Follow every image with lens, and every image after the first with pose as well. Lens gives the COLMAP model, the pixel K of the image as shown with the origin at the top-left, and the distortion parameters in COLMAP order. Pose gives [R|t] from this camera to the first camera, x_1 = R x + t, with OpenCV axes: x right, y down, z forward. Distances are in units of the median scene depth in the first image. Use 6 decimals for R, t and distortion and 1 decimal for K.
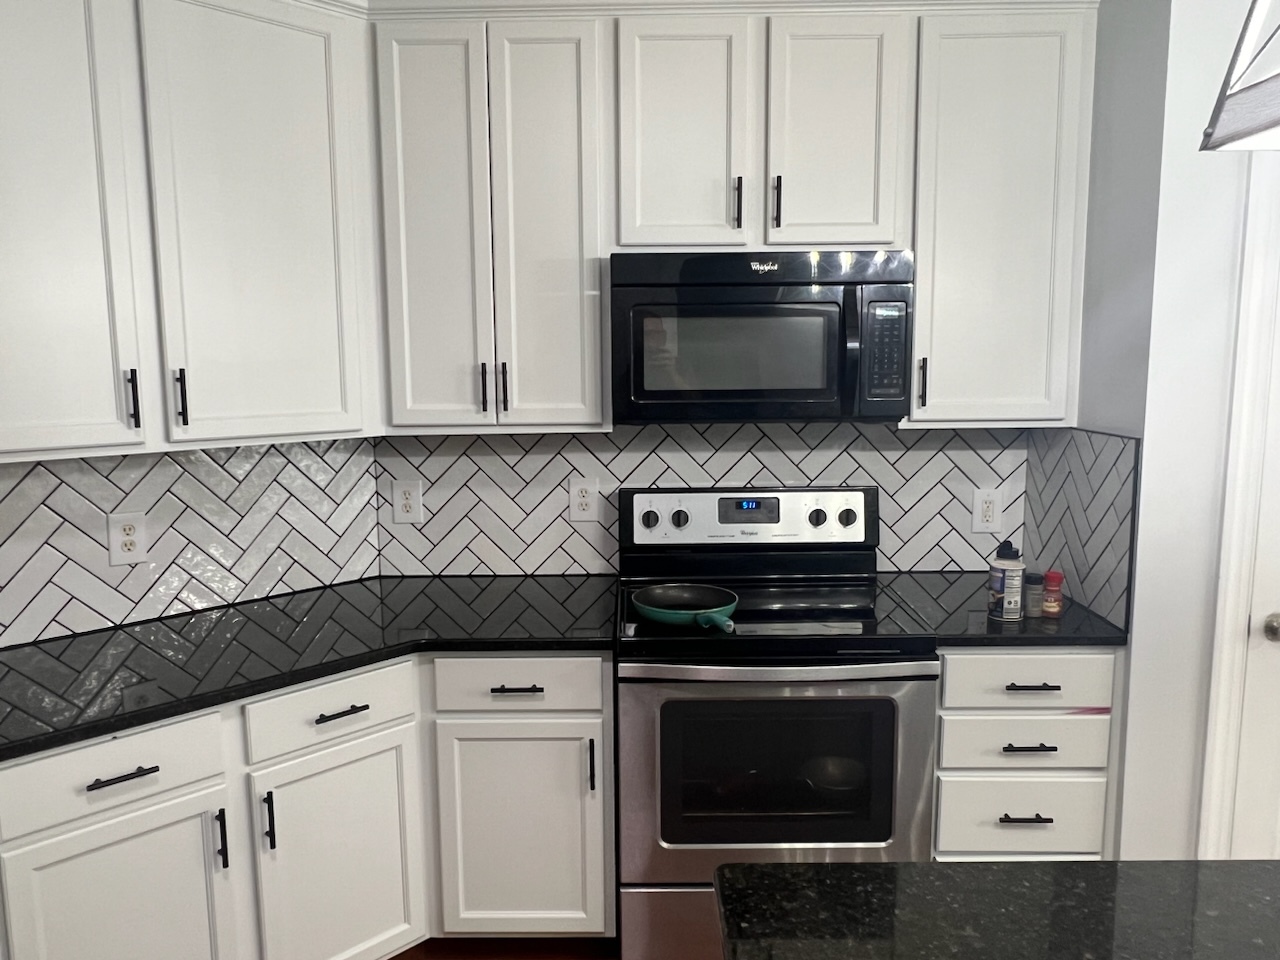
lens RADIAL K [[948.1, 0, 627.7], [0, 948.1, 492.5], [0, 0, 1]] dist [-0.006878, 0.013656]
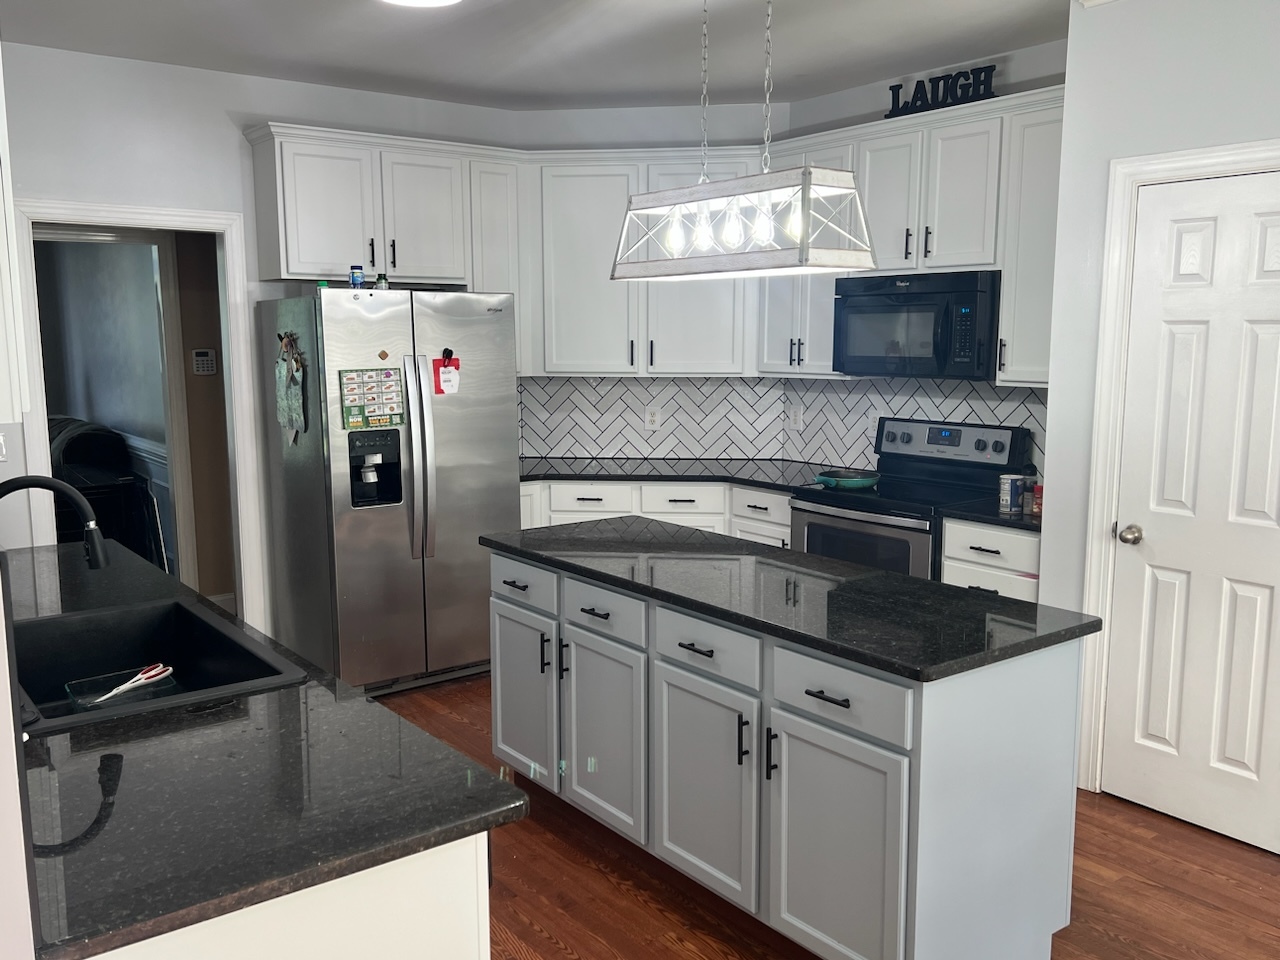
lens RADIAL K [[1087.8, 0, 635.6], [0, 1087.8, 489.6], [0, 0, 1]] dist [0.099745, -0.145048]
pose [[0.614623, 0.123691, -0.779063, 1.396667], [-0.112216, 0.991295, 0.068857, 0.043014], [0.780799, 0.045102, 0.623153, -0.564023]]
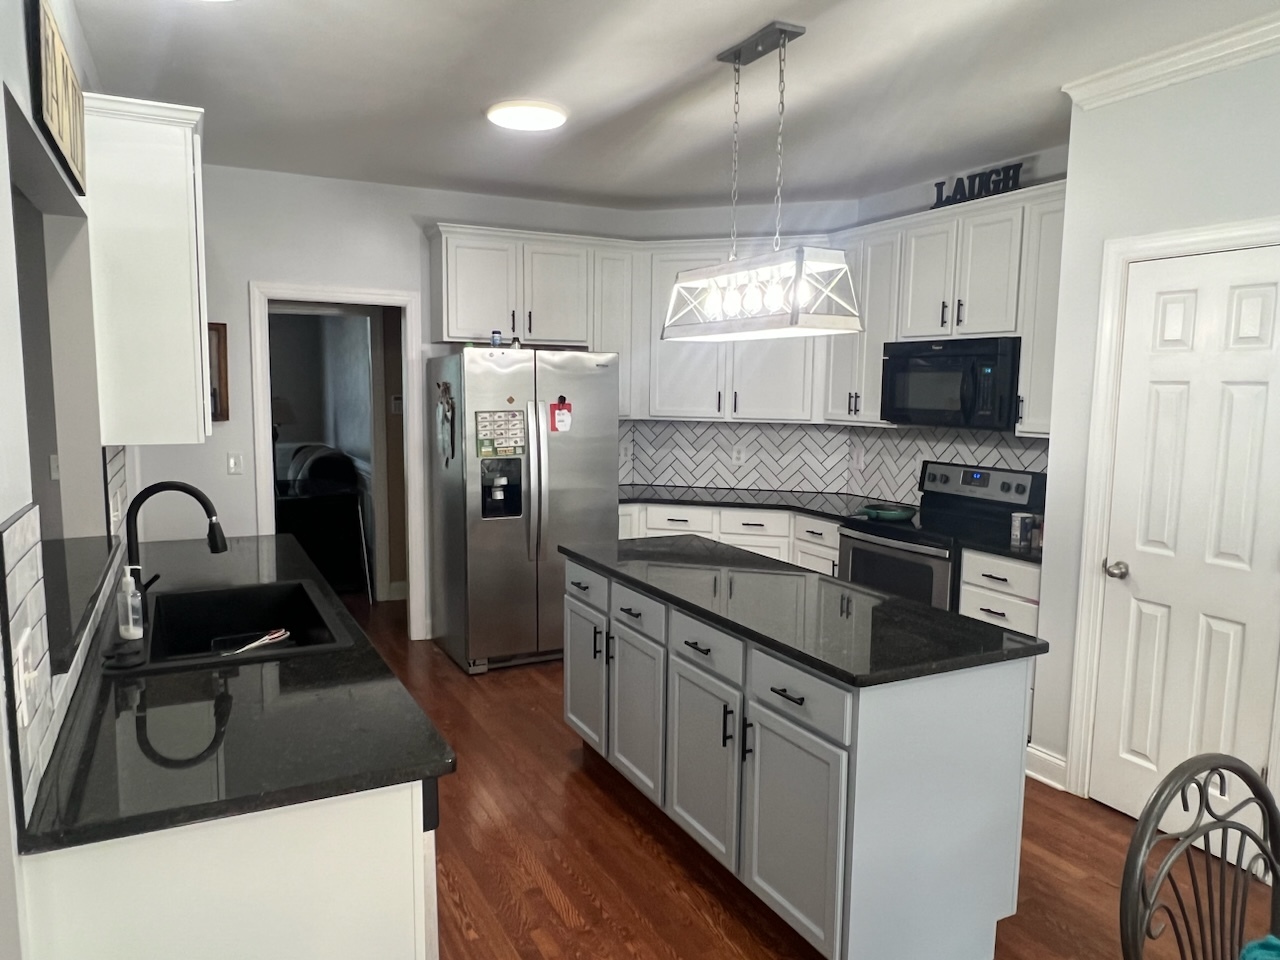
lens RADIAL K [[873.3, 0, 632.9], [0, 873.3, 487.2], [0, 0, 1]] dist [0.003594, 0.003595]
pose [[0.463724, 0.119411, -0.877896, 1.466367], [-0.138411, 0.988473, 0.061340, 0.026533], [0.875102, 0.093066, 0.474906, -0.394048]]
